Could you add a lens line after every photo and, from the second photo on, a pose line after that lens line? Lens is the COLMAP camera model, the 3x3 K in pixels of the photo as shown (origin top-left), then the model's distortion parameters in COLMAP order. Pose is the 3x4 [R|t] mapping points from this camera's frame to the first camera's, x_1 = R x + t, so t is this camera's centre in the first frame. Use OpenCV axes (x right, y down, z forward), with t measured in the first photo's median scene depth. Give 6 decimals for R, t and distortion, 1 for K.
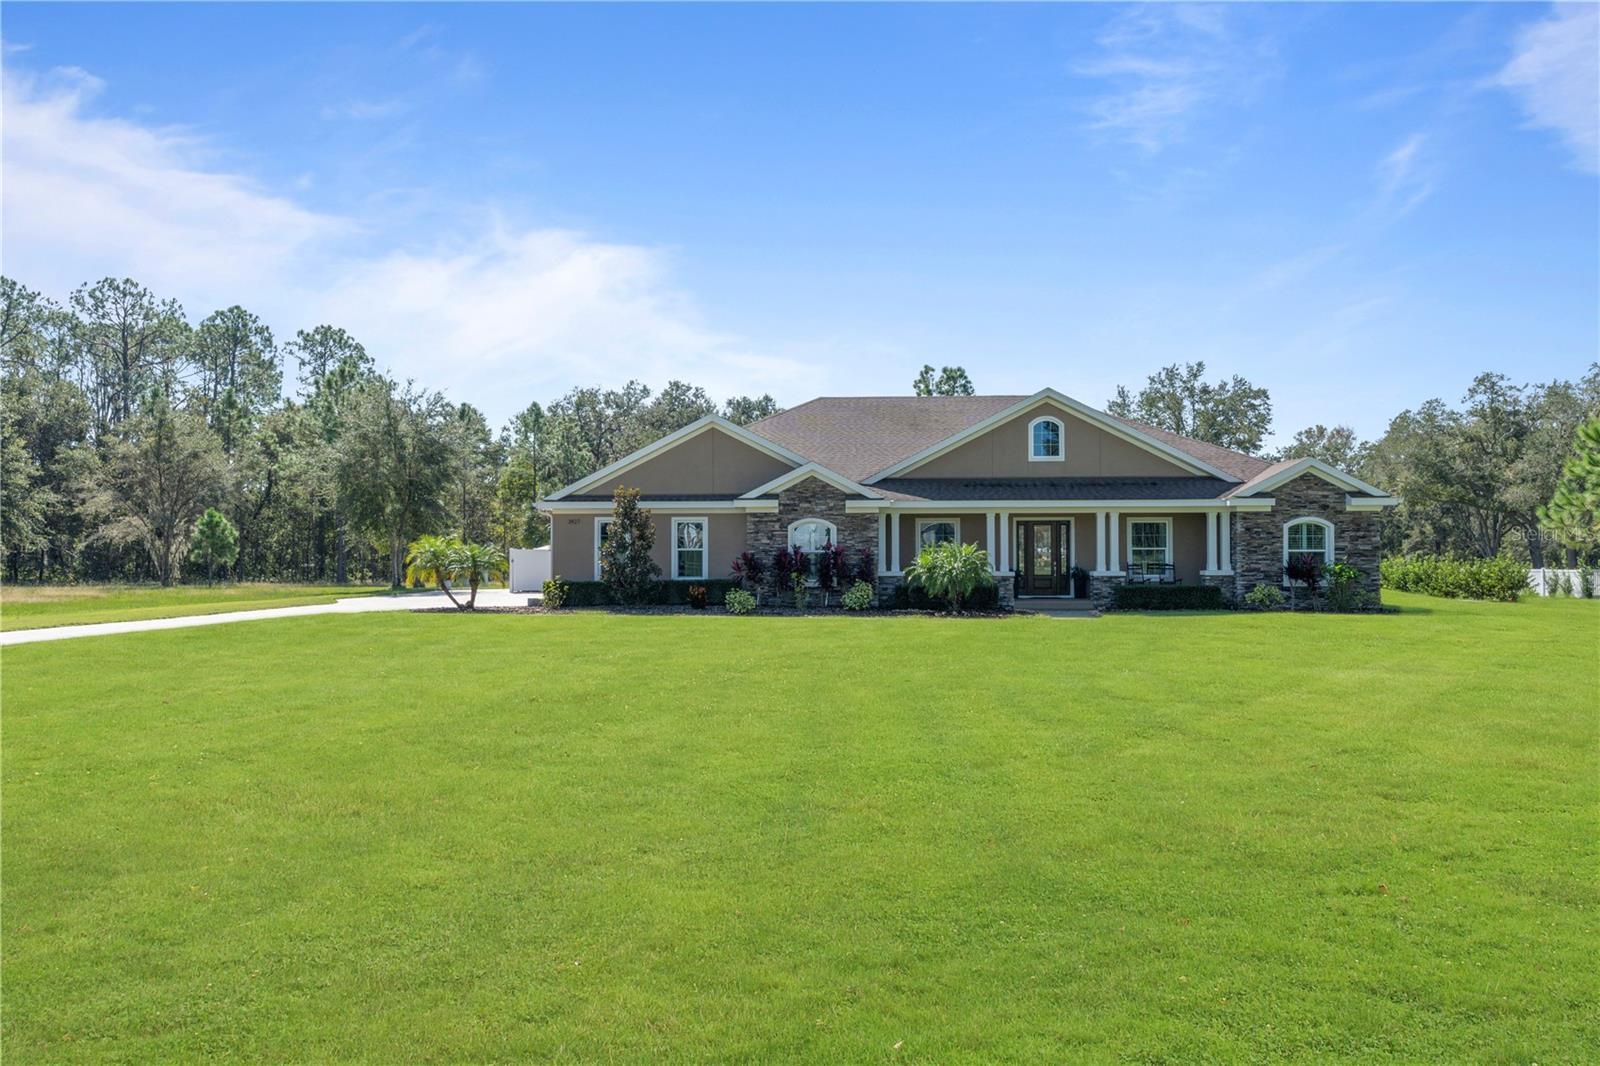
lens RADIAL K [[1149.7, 0, 791.2], [0, 1149.7, 536.8], [0, 0, 1]] dist [-0.000214, 0.004507]
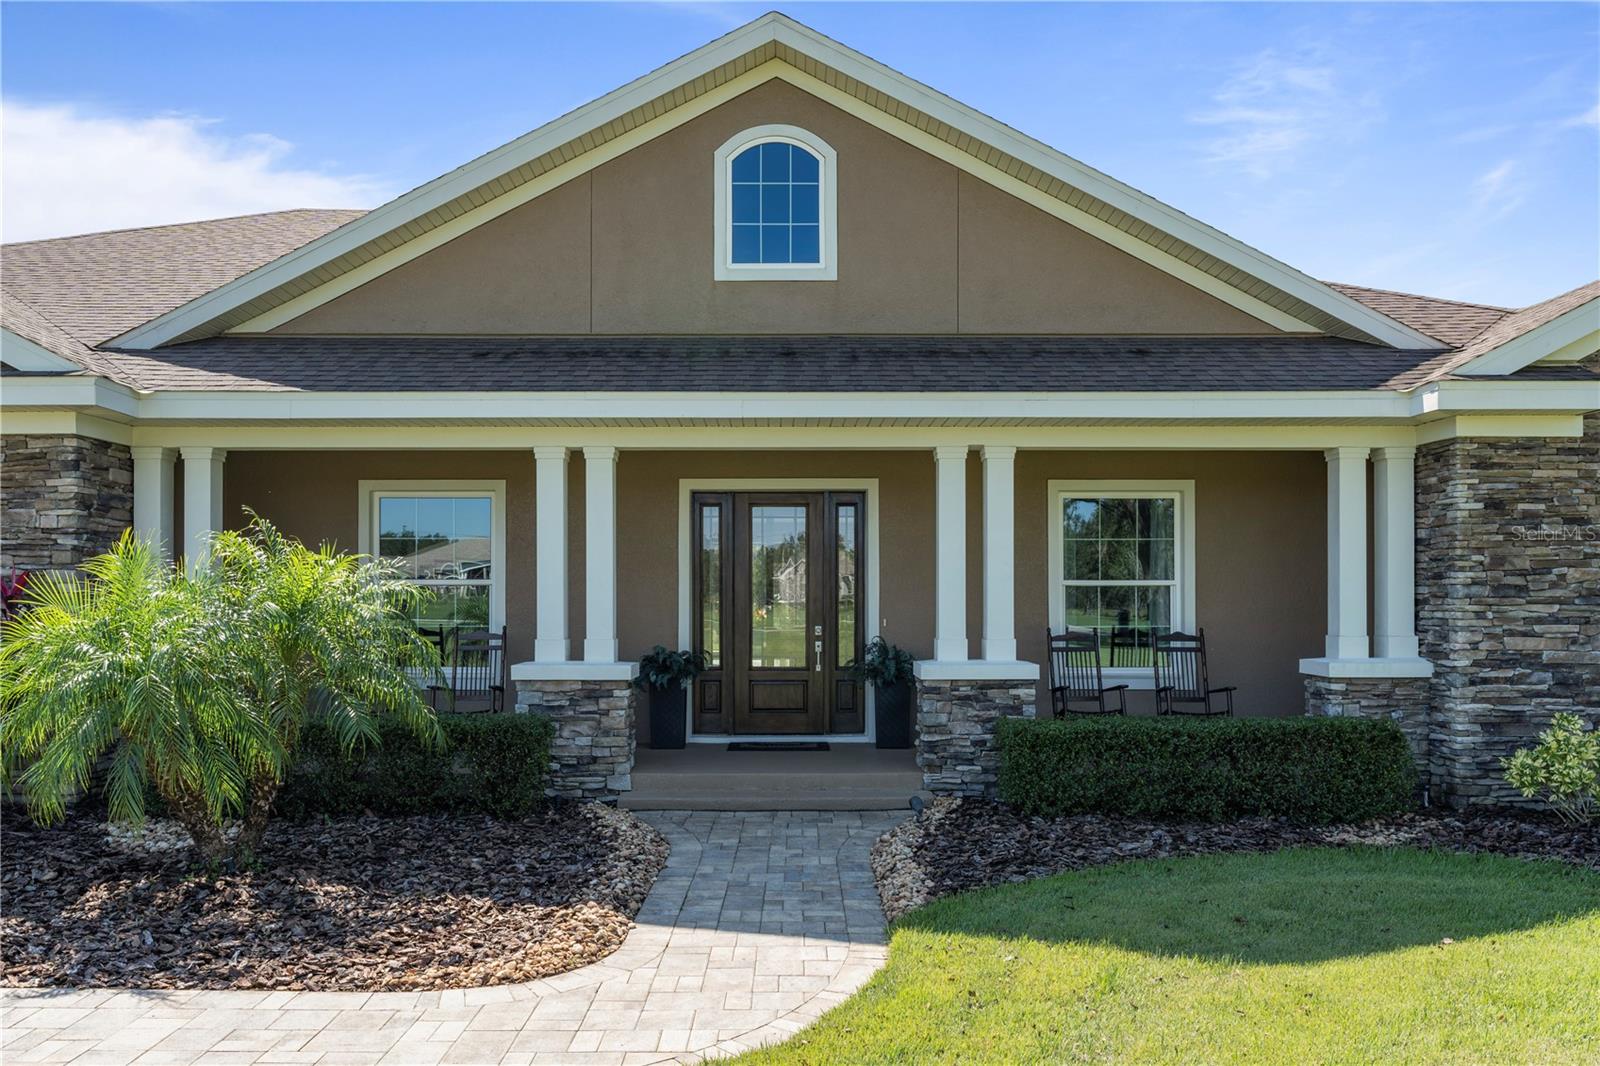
lens RADIAL K [[1149.7, 0, 805.7], [0, 1149.7, 598.3], [0, 0, 1]] dist [-0.000214, 0.004507]
pose [[0.998358, 0.002337, 0.057241, 0.216764], [-0.002683, 0.999979, 0.005973, 0.013168], [-0.057226, -0.006117, 0.998343, 0.720365]]
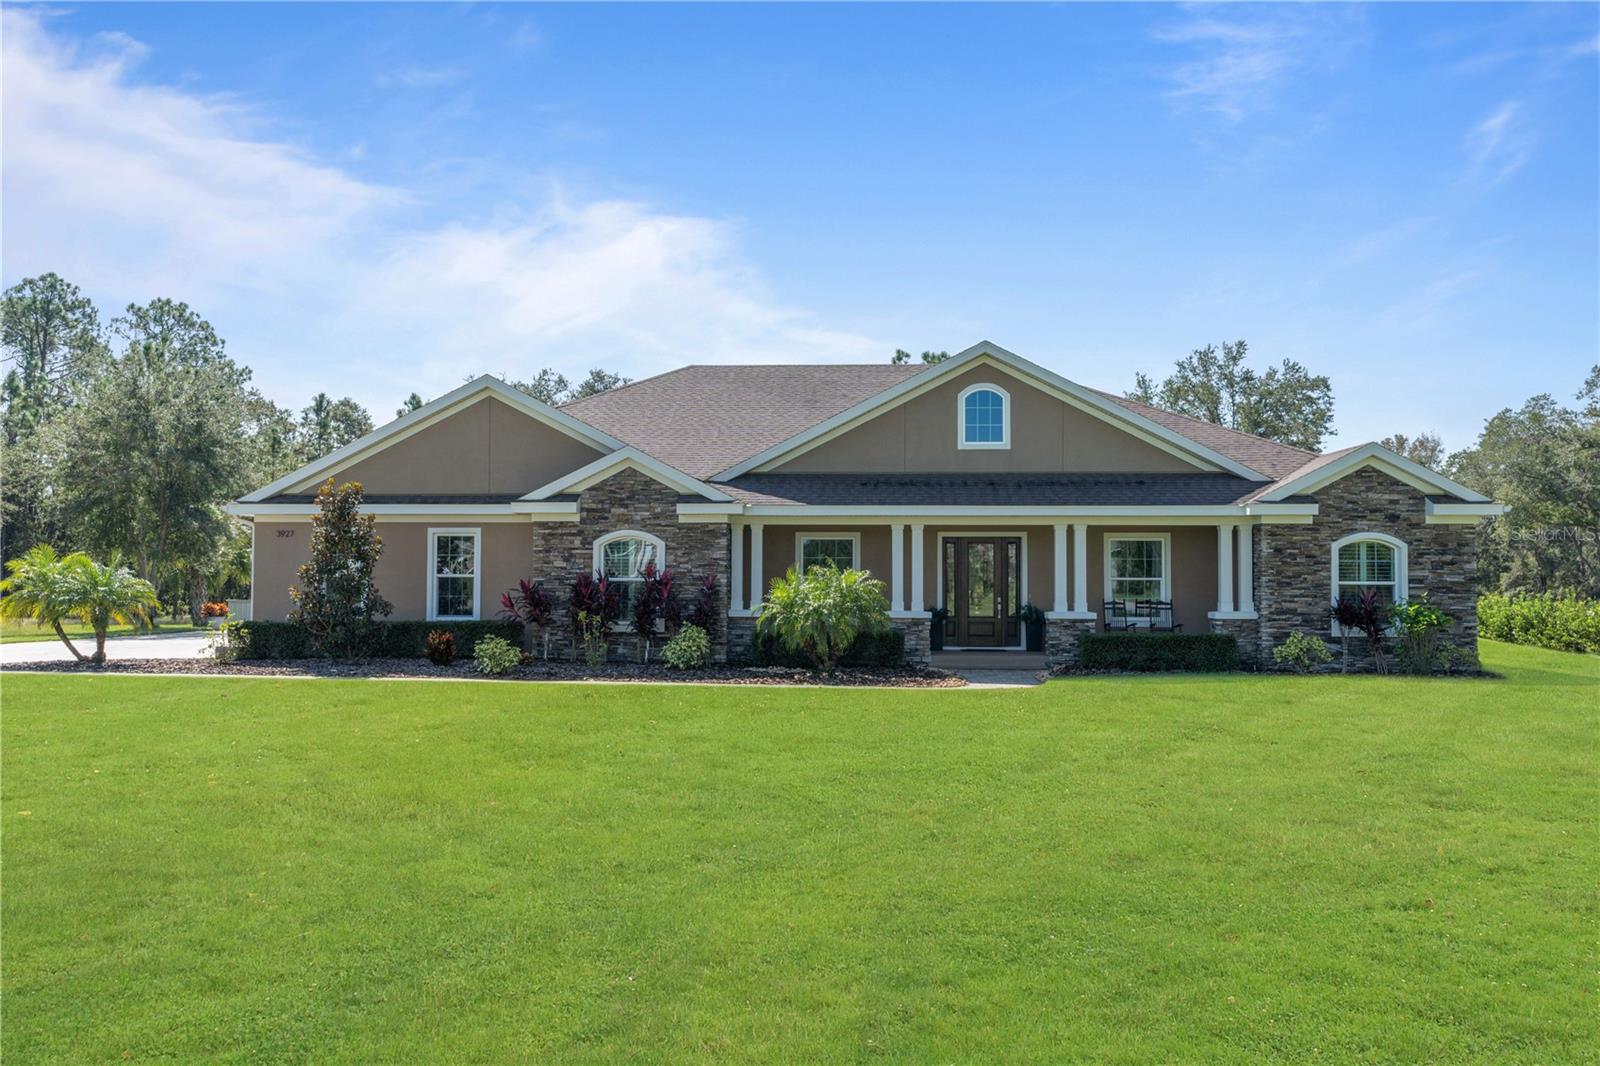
lens RADIAL K [[1295.7, 0, 804.8], [0, 1295.7, 538.8], [0, 0, 1]] dist [0.008204, -0.003235]
pose [[0.999980, 0.006178, -0.001530, 0.119597], [-0.006210, 0.999735, -0.022175, 0.004868], [0.001392, 0.022184, 0.999753, 0.238815]]
